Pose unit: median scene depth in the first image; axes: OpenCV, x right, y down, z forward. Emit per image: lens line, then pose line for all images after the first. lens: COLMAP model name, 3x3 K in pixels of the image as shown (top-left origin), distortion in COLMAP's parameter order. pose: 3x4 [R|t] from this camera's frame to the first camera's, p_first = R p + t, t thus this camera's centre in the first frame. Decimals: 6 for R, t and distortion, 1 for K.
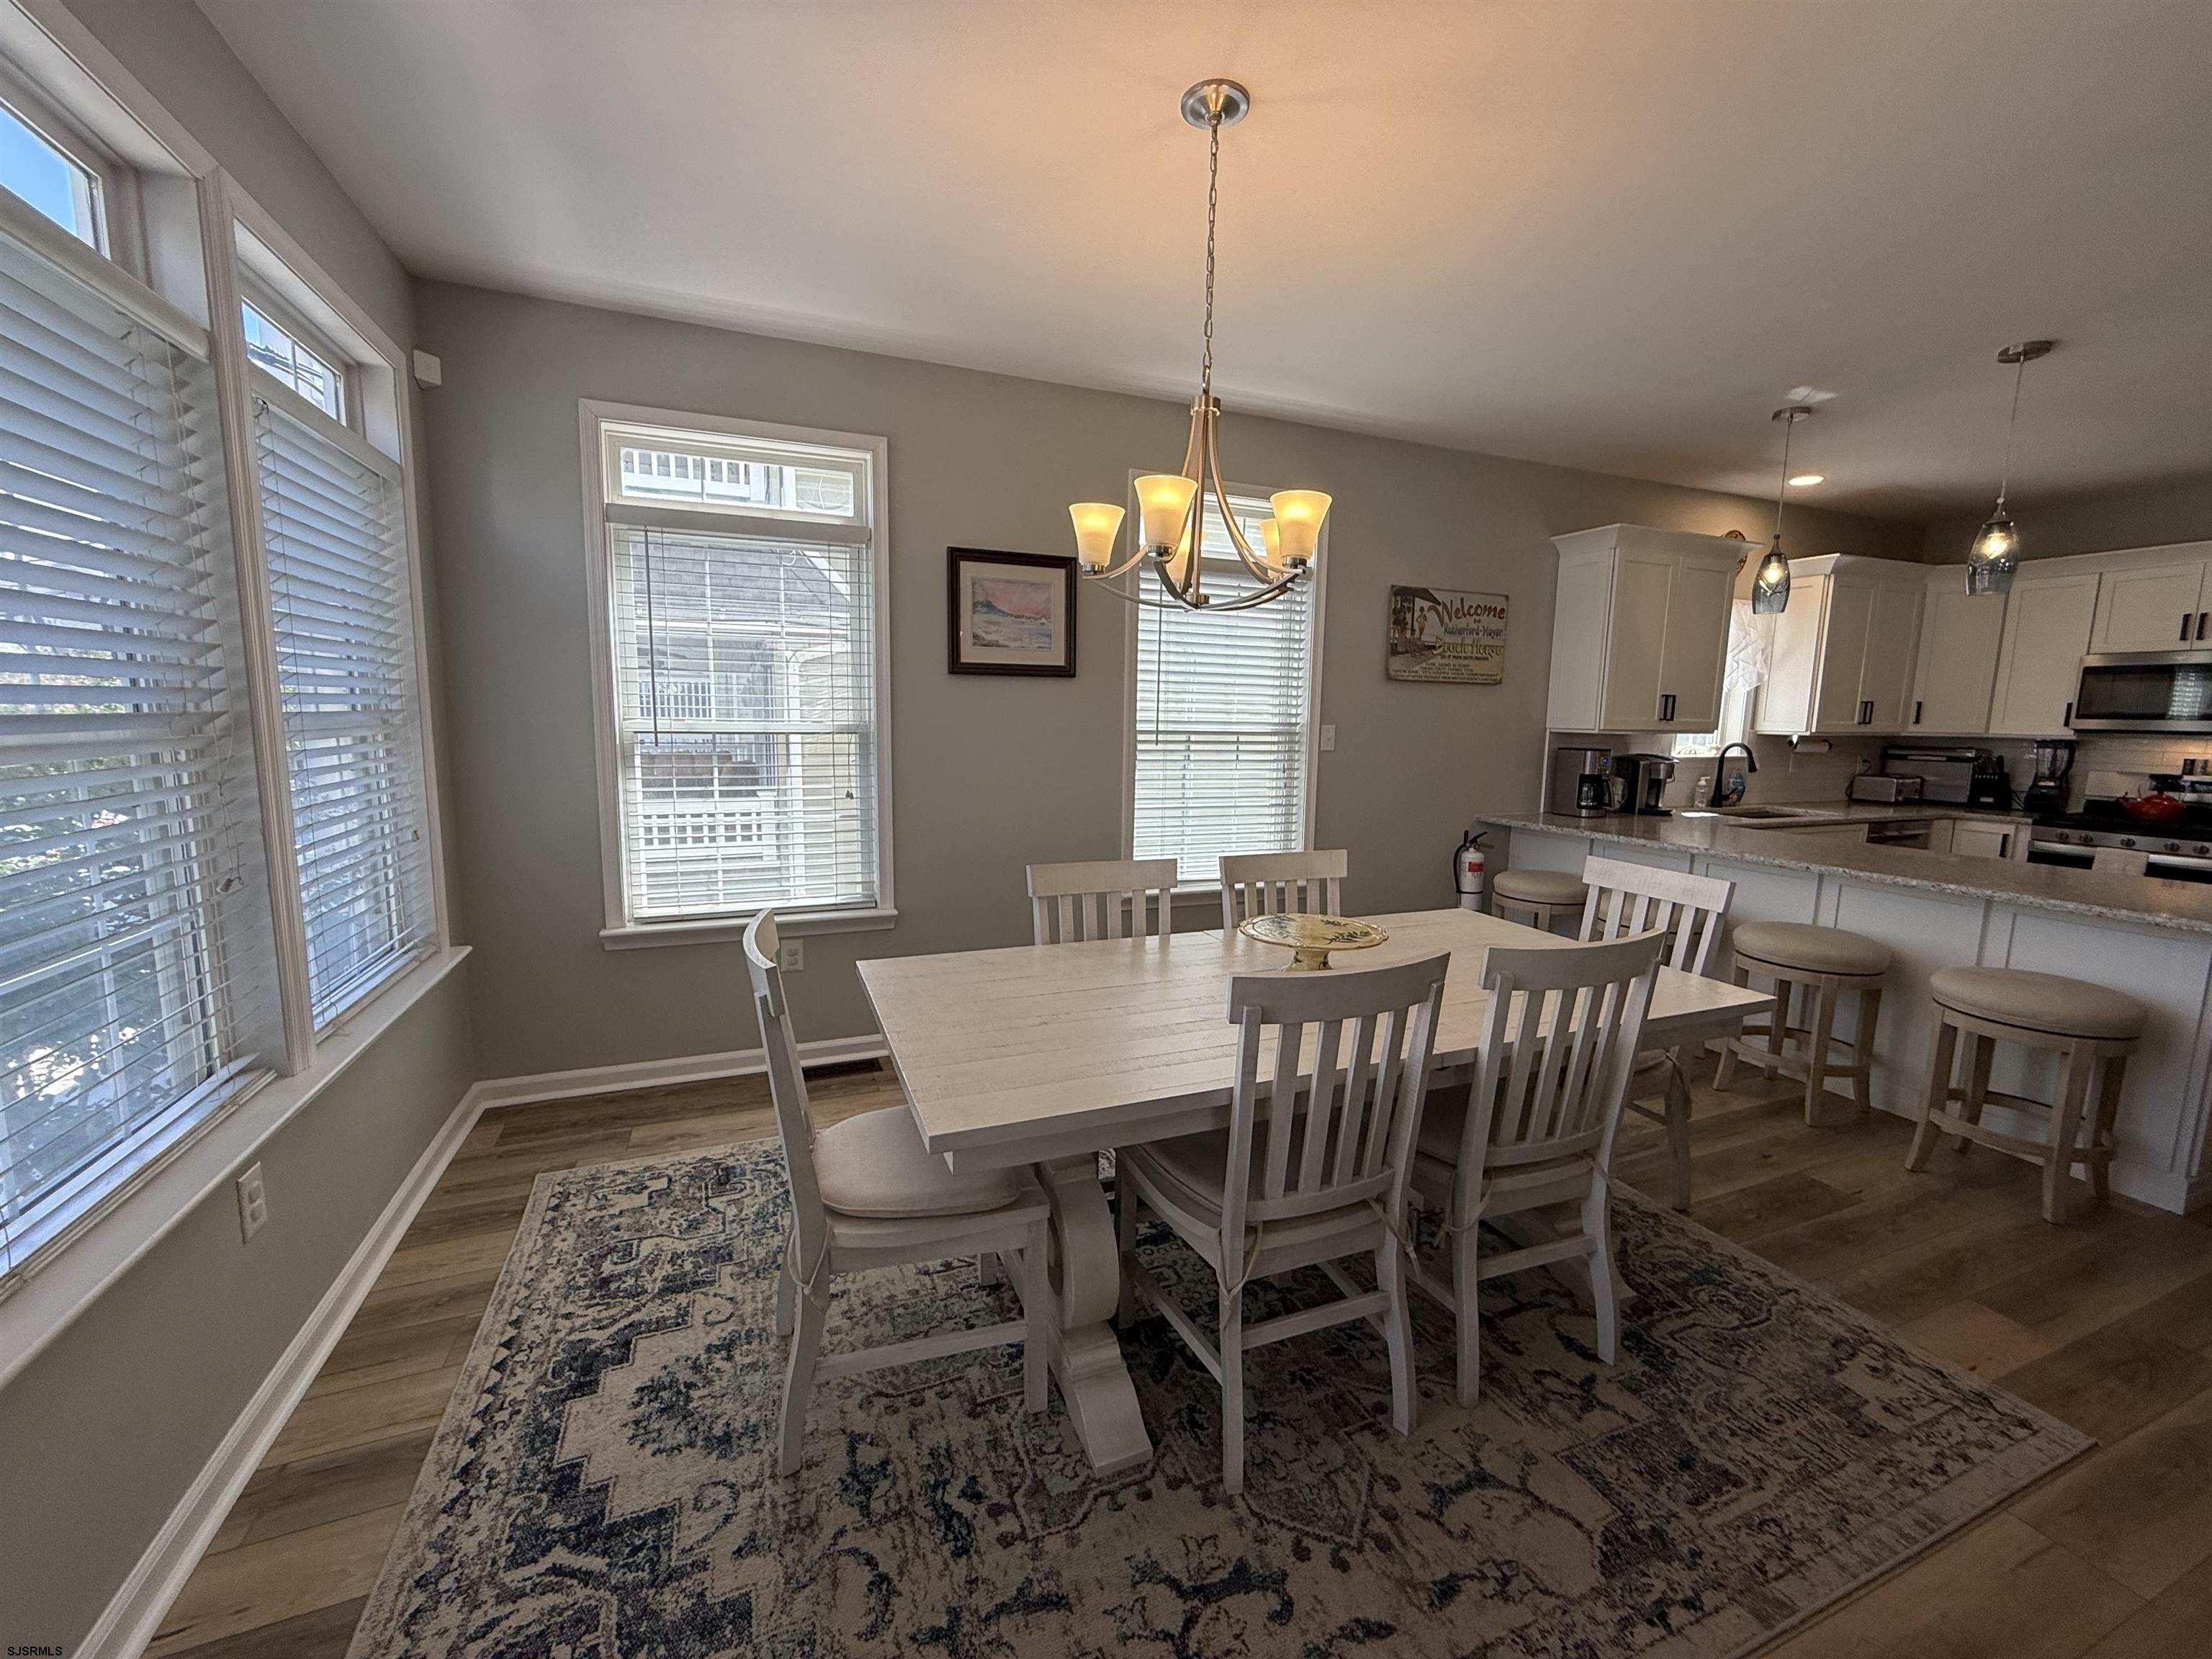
lens RADIAL K [[881.3, 0, 1100.4], [0, 881.3, 829.5], [0, 0, 1]] dist [0.000059, 0.000223]
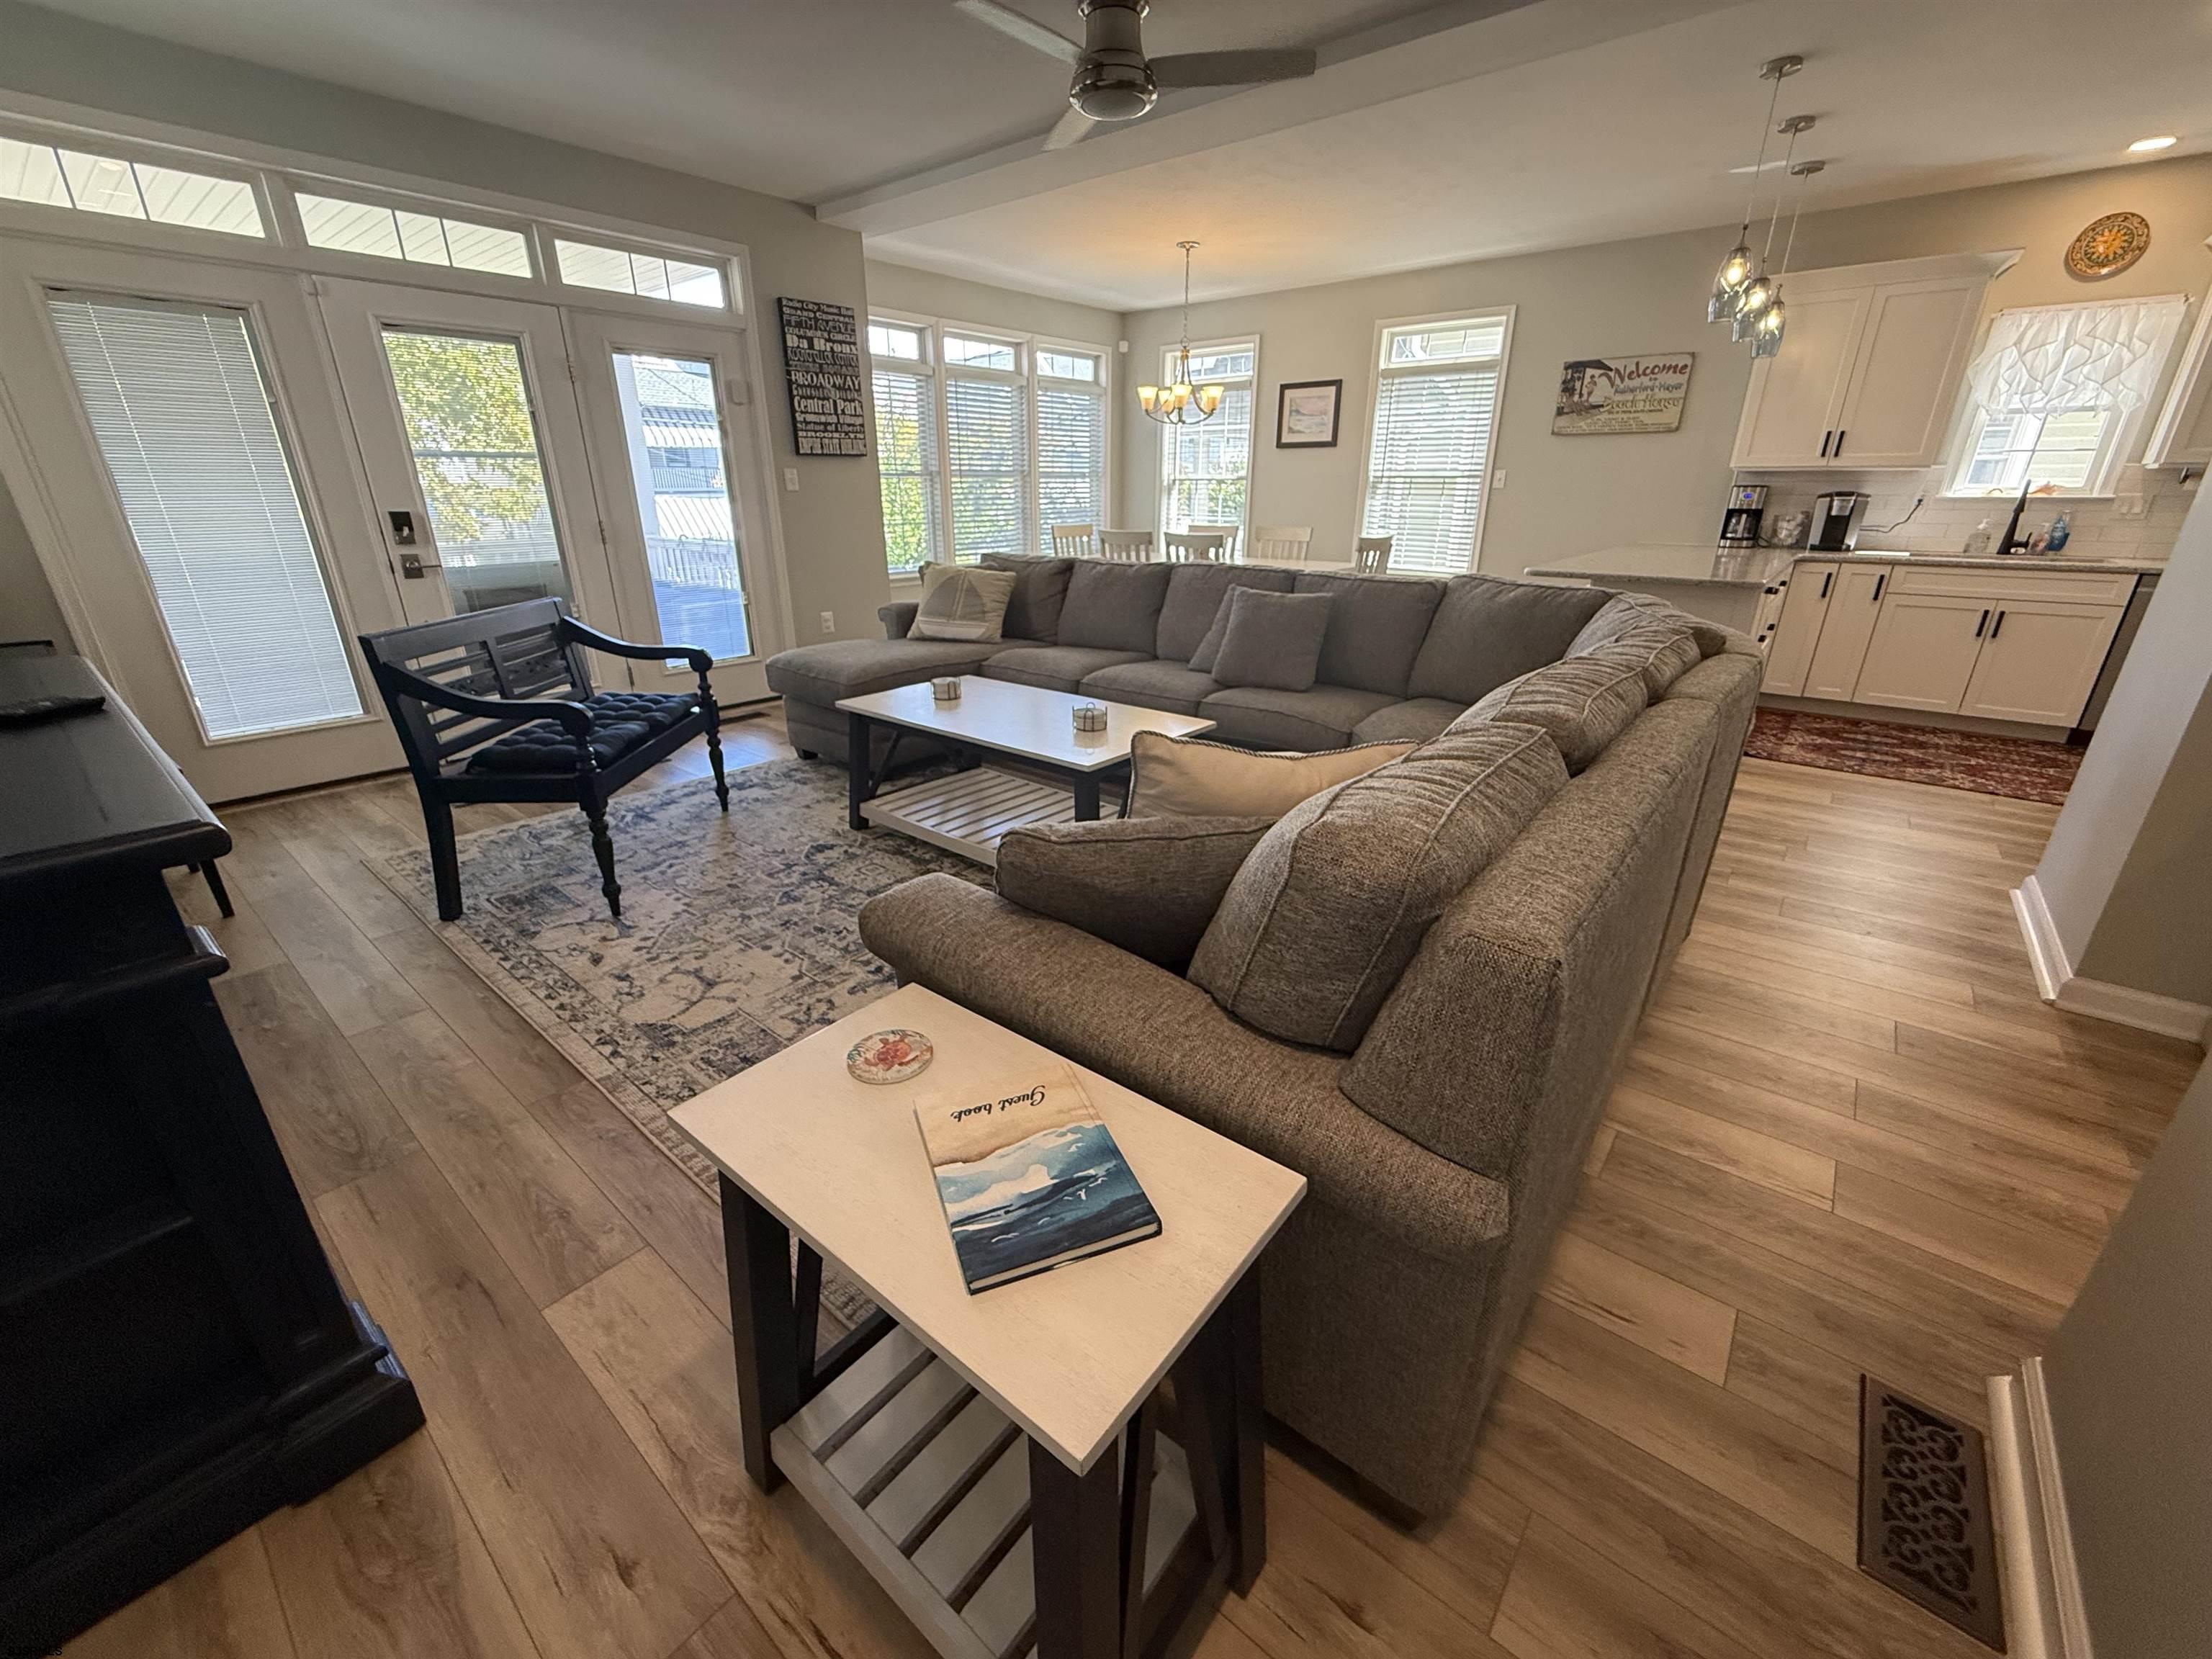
lens RADIAL K [[881.3, 0, 1103.2], [0, 881.3, 828.6], [0, 0, 1]] dist [0.000059, 0.000223]
pose [[0.473727, 0.304761, -0.826259, 1.338388], [-0.109733, 0.951329, 0.287979, 0.103717], [0.873809, -0.045756, 0.484112, -0.347562]]
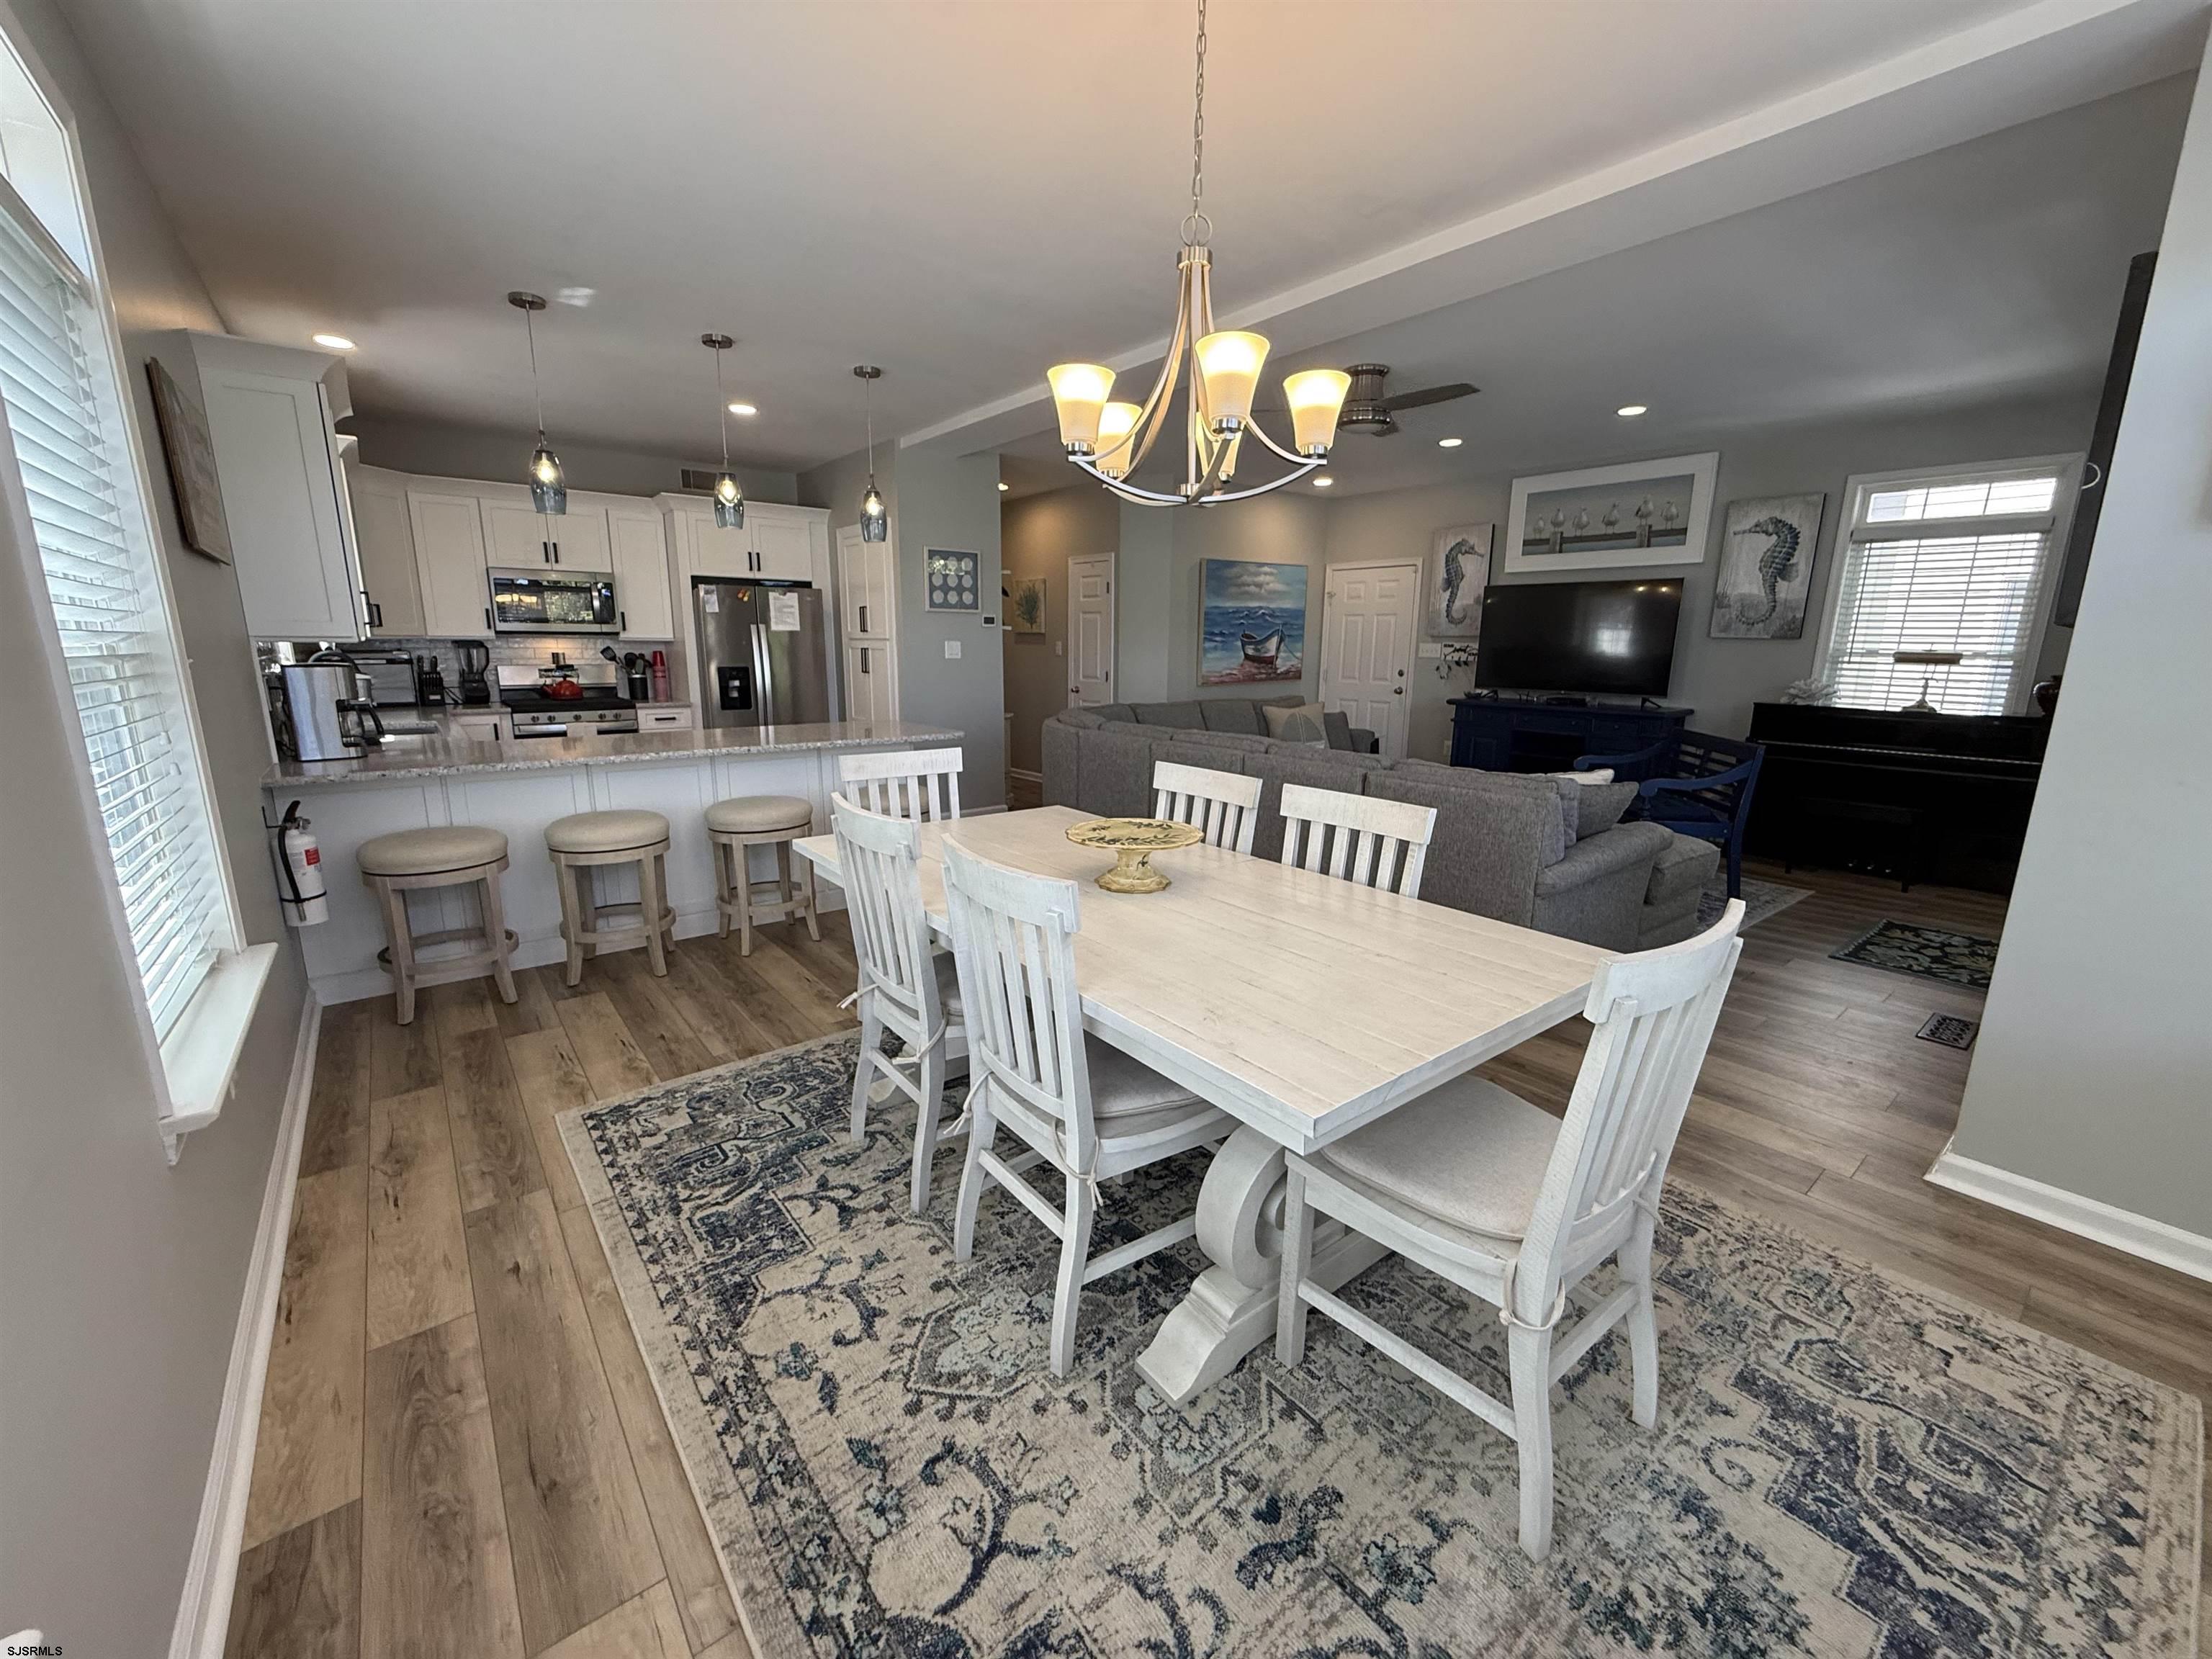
lens RADIAL K [[881.3, 0, 1101.2], [0, 881.3, 828.7], [0, 0, 1]] dist [0.000059, 0.000223]
pose [[-0.280229, -0.218794, 0.934666, -0.356333], [0.115602, 0.958900, 0.259126, -0.081453], [-0.952947, 0.180664, -0.243419, 0.633921]]
